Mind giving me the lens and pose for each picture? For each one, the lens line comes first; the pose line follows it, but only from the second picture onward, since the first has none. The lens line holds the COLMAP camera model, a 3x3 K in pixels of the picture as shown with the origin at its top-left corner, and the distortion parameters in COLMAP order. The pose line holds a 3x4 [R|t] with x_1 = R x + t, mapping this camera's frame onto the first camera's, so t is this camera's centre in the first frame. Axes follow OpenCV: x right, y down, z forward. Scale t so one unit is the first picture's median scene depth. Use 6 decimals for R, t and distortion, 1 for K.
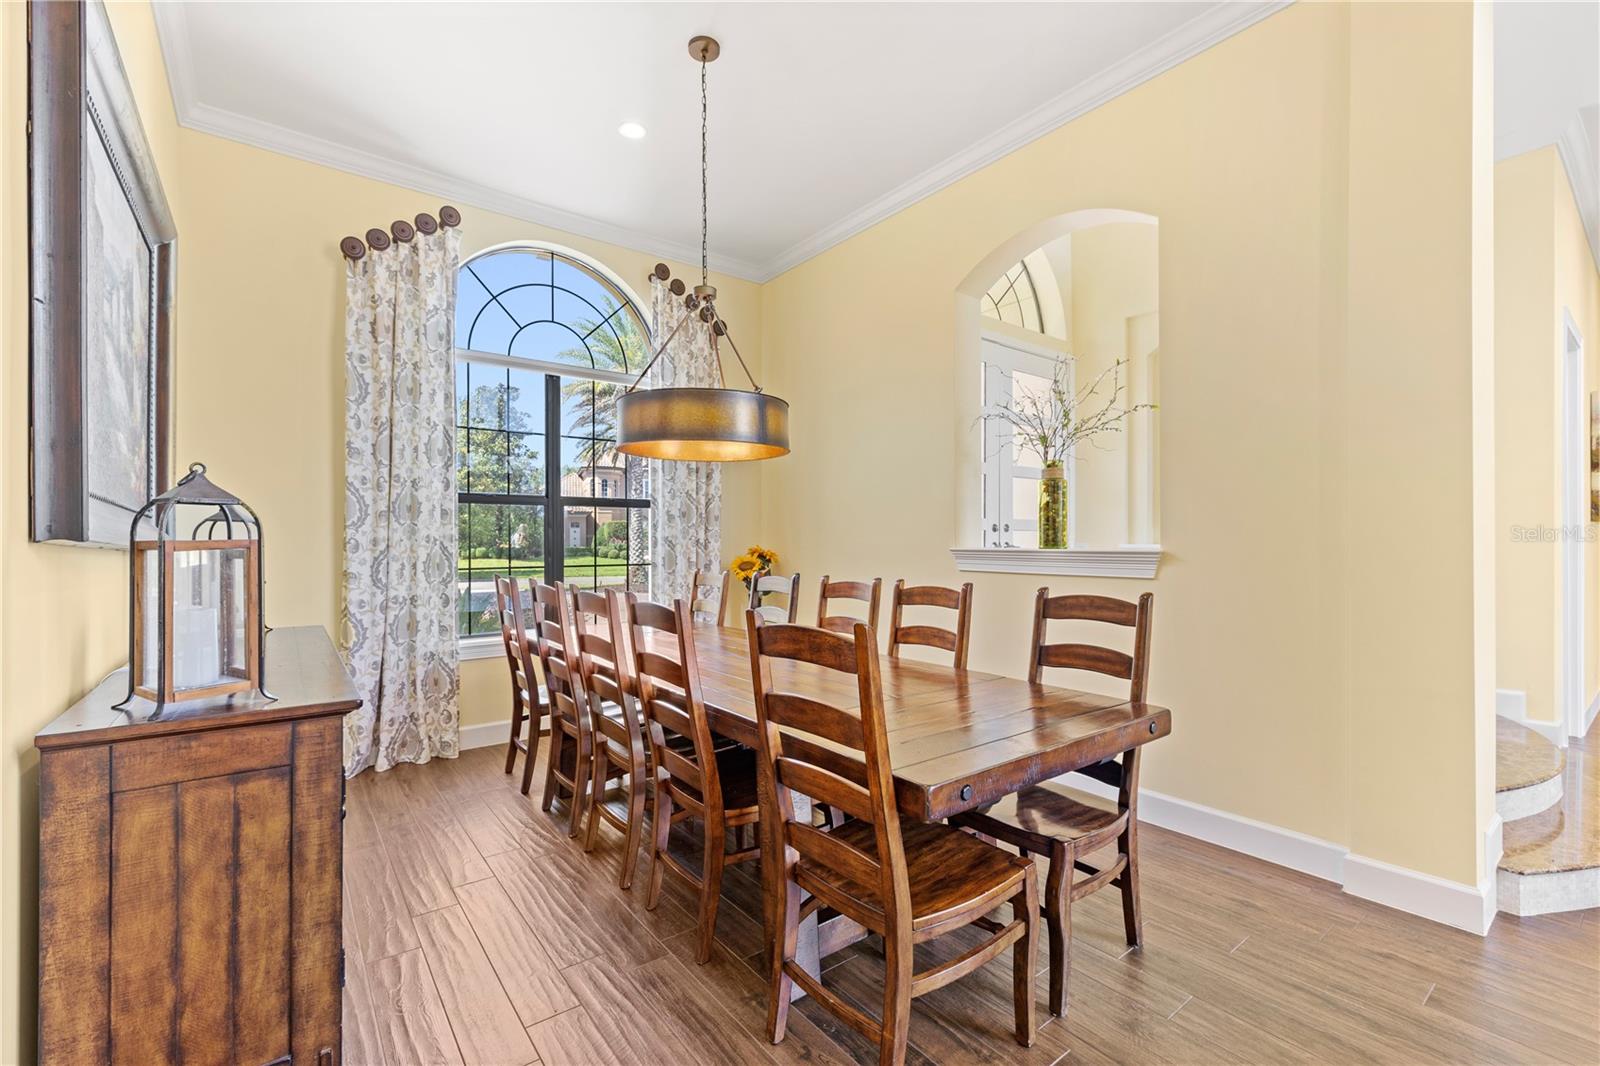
lens RADIAL K [[689.3, 0, 803.2], [0, 689.3, 535.5], [0, 0, 1]] dist [0.006435, -0.000459]
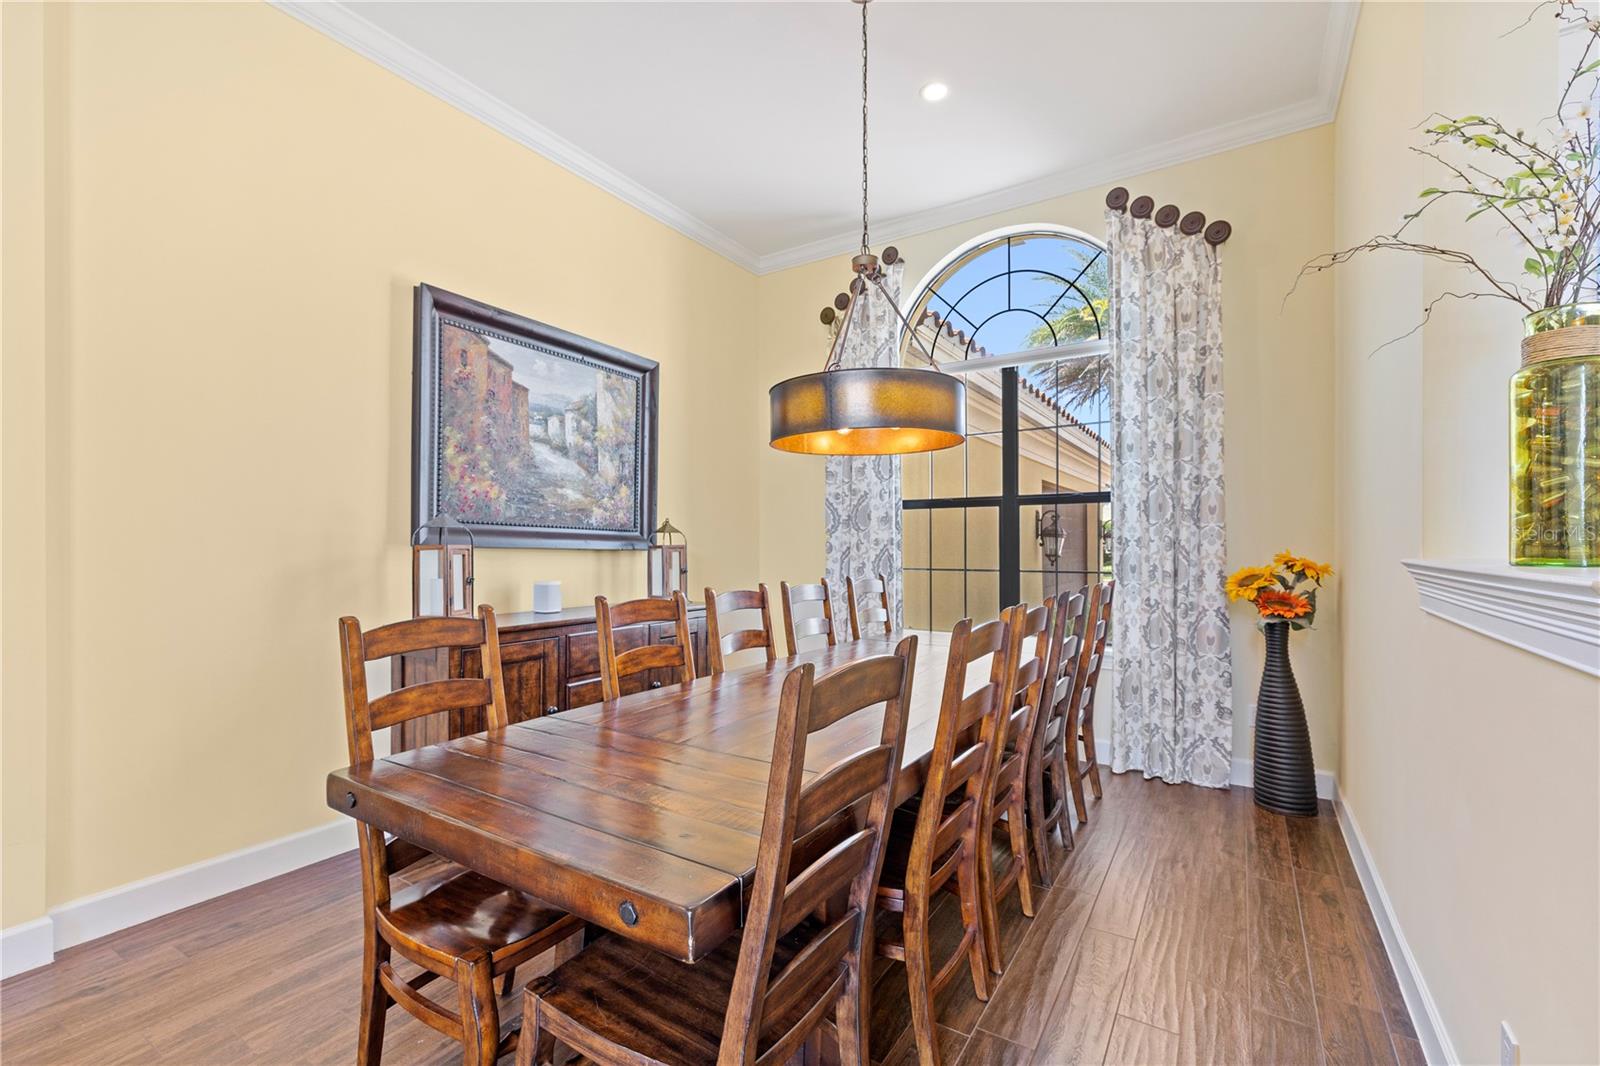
lens RADIAL K [[689.3, 0, 796.8], [0, 689.3, 544.3], [0, 0, 1]] dist [0.006435, -0.000459]
pose [[0.329625, 0.003572, -0.944105, 0.428360], [0.007778, 0.999949, 0.006499, 0.001359], [0.944080, -0.009486, 0.329580, 0.406410]]
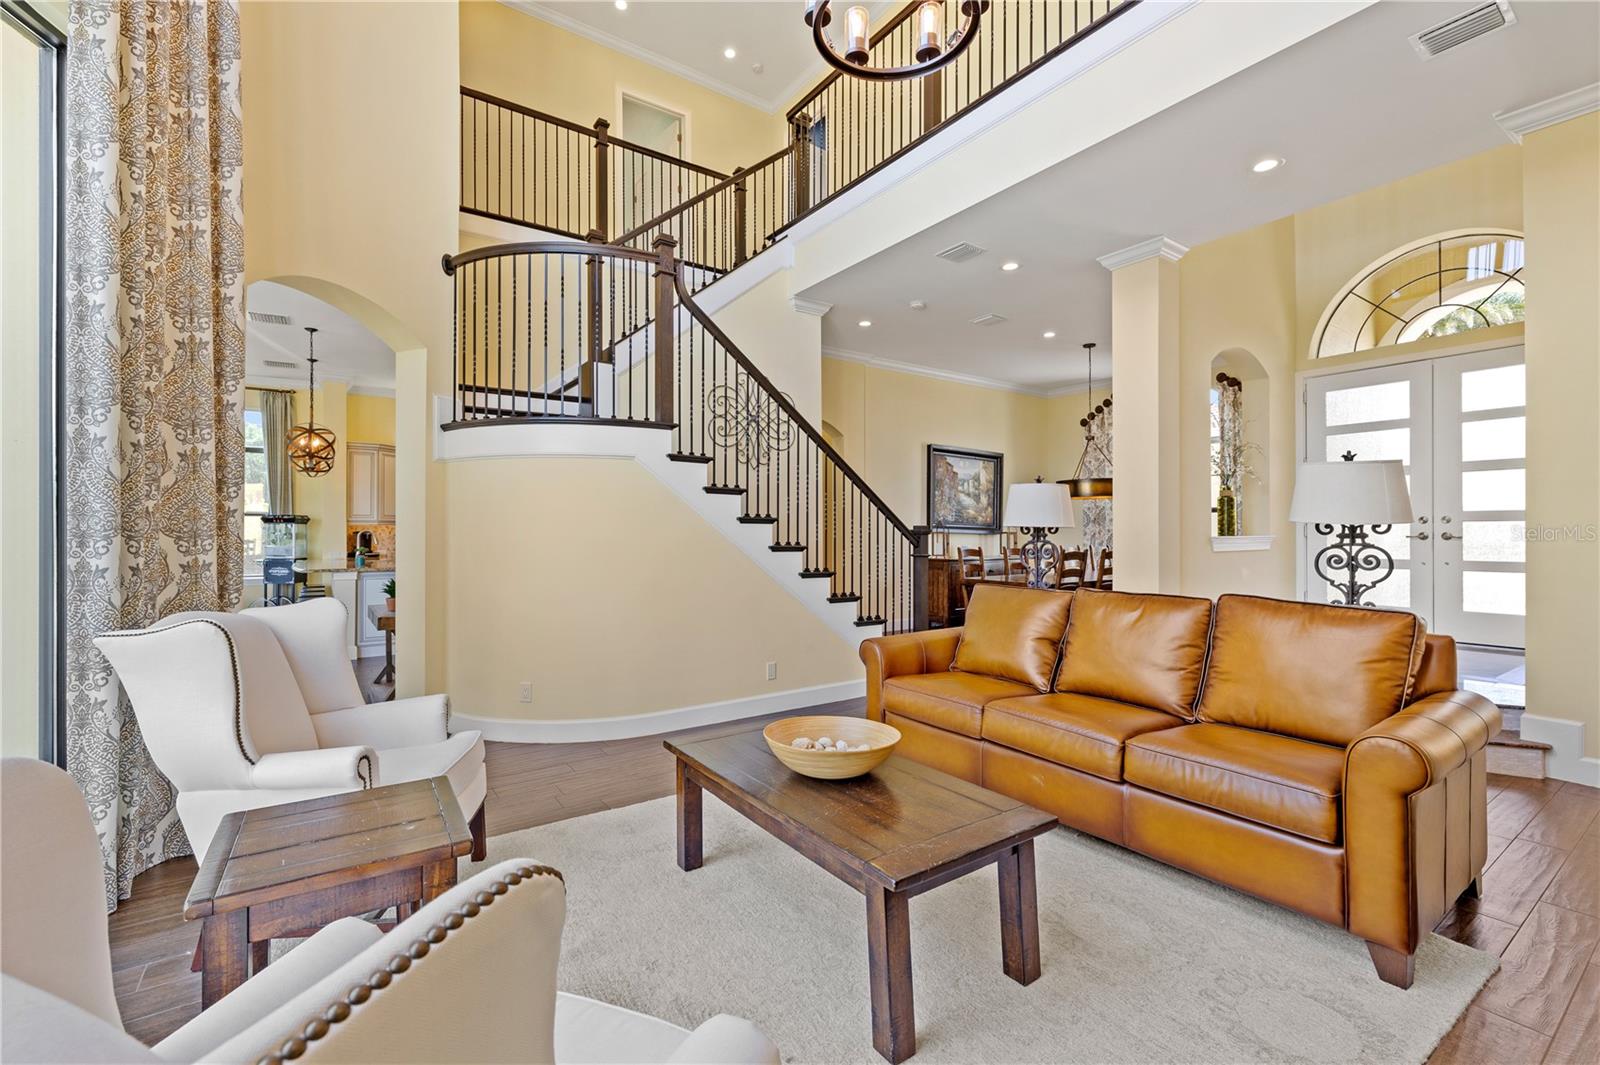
lens RADIAL K [[689.3, 0, 791.7], [0, 689.3, 530.4], [0, 0, 1]] dist [0.006435, -0.000459]
pose [[-0.057137, 0.001761, -0.998365, 1.652558], [0.009706, 0.999952, 0.001208, -0.006418], [0.998319, -0.009621, -0.057151, 0.008307]]
